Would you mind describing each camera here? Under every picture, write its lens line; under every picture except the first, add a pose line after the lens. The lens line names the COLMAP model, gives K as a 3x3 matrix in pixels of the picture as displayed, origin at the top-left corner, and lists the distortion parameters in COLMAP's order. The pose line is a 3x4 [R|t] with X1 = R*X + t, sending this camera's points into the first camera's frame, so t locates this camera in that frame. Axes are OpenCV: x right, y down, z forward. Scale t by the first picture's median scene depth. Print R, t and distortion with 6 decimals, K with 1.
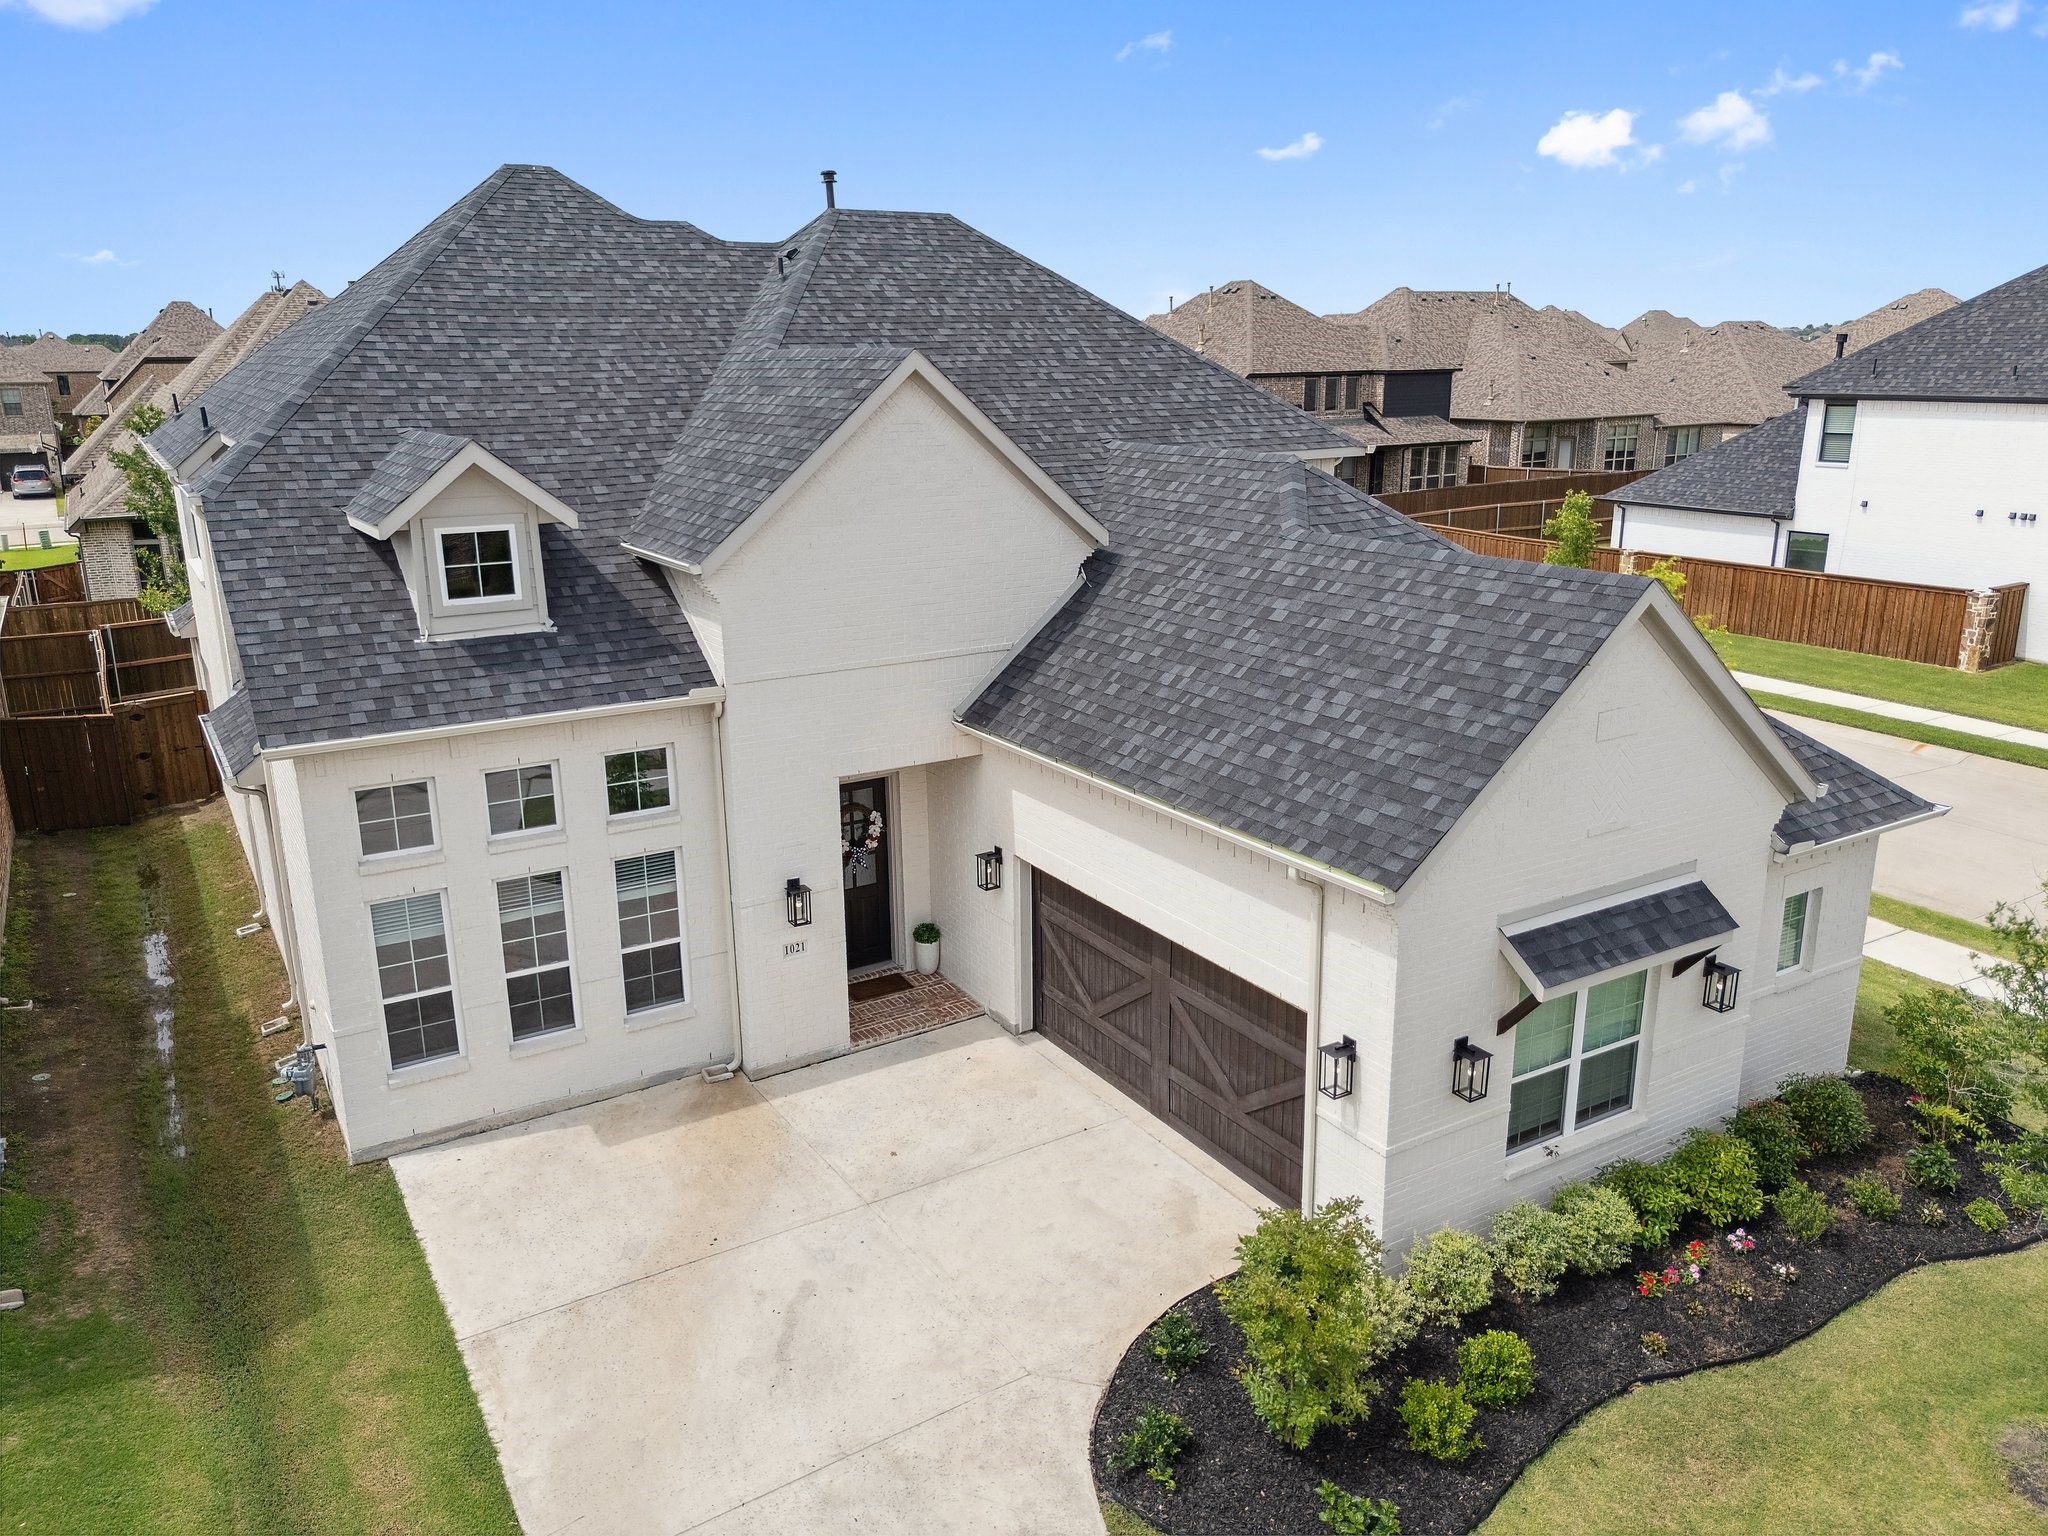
lens RADIAL K [[1507.2, 0, 1026.5], [0, 1507.2, 765.7], [0, 0, 1]] dist [0.076229, -0.085176]
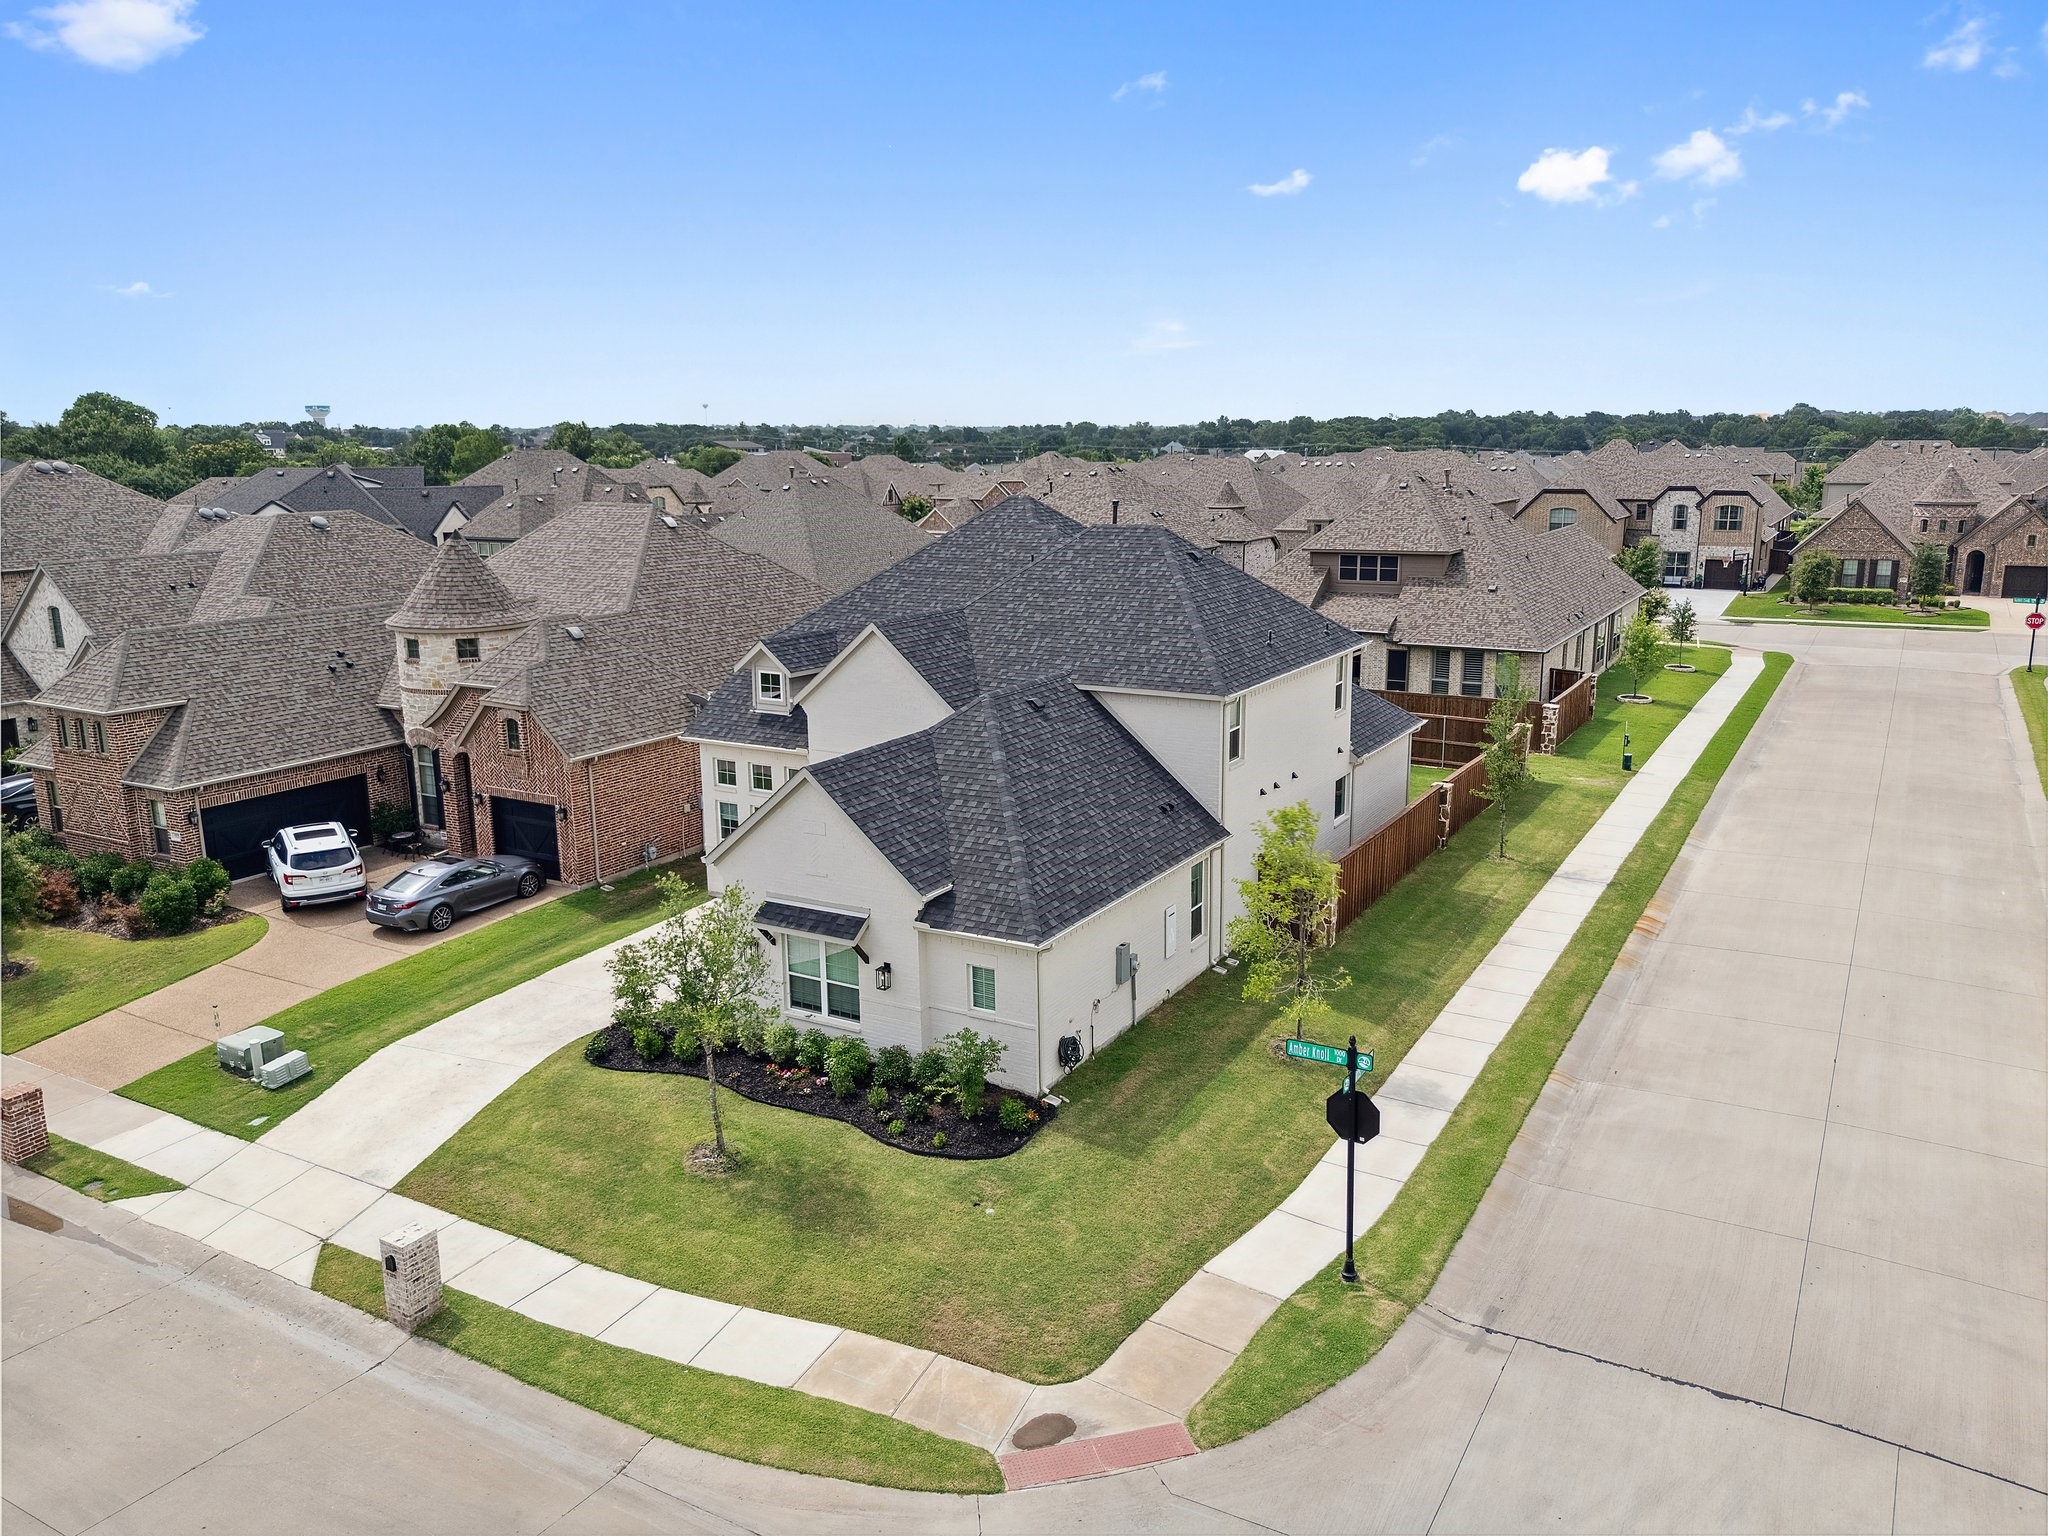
lens RADIAL K [[1507.2, 0, 1026.5], [0, 1507.2, 765.7], [0, 0, 1]] dist [0.076229, -0.085176]
pose [[0.480229, 0.194776, -0.855244, 1.808008], [-0.231791, 0.968553, 0.090428, -0.291226], [0.845963, 0.154812, 0.510275, 0.068299]]
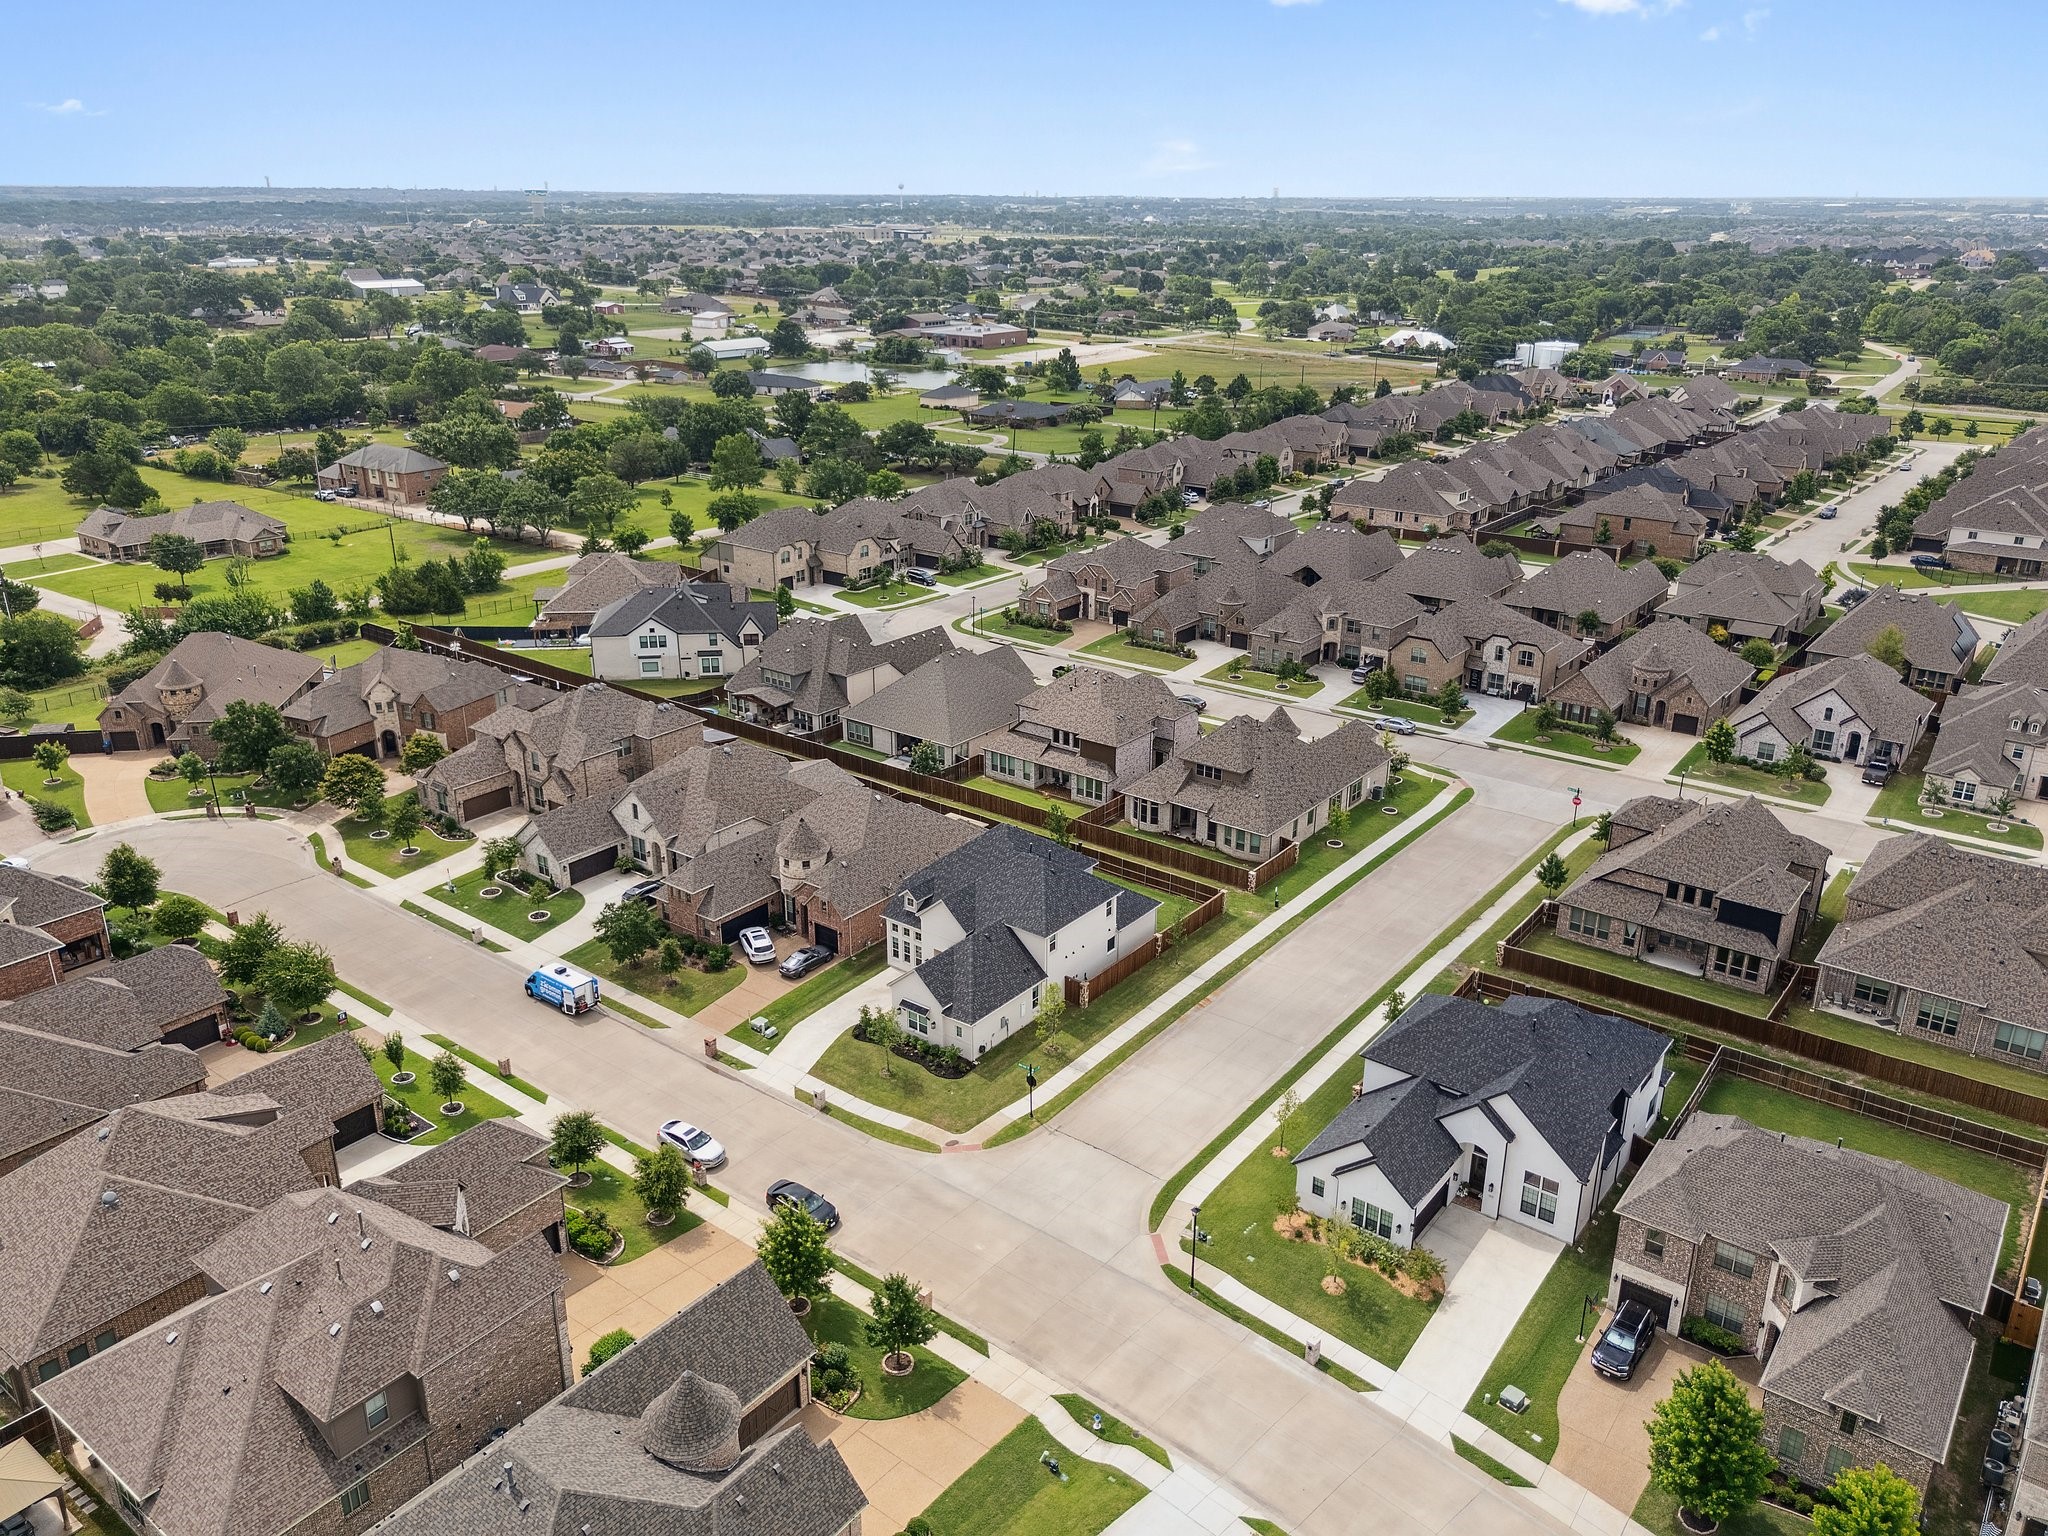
lens RADIAL K [[1508.2, 0, 1024.0], [0, 1508.2, 768.0], [0, 0, 1]] dist [0.154299, -0.341793]
pose [[0.362376, 0.343519, -0.866417, 5.406852], [-0.256912, 0.930402, 0.261435, -2.523902], [0.895924, 0.127855, 0.425410, -1.576447]]
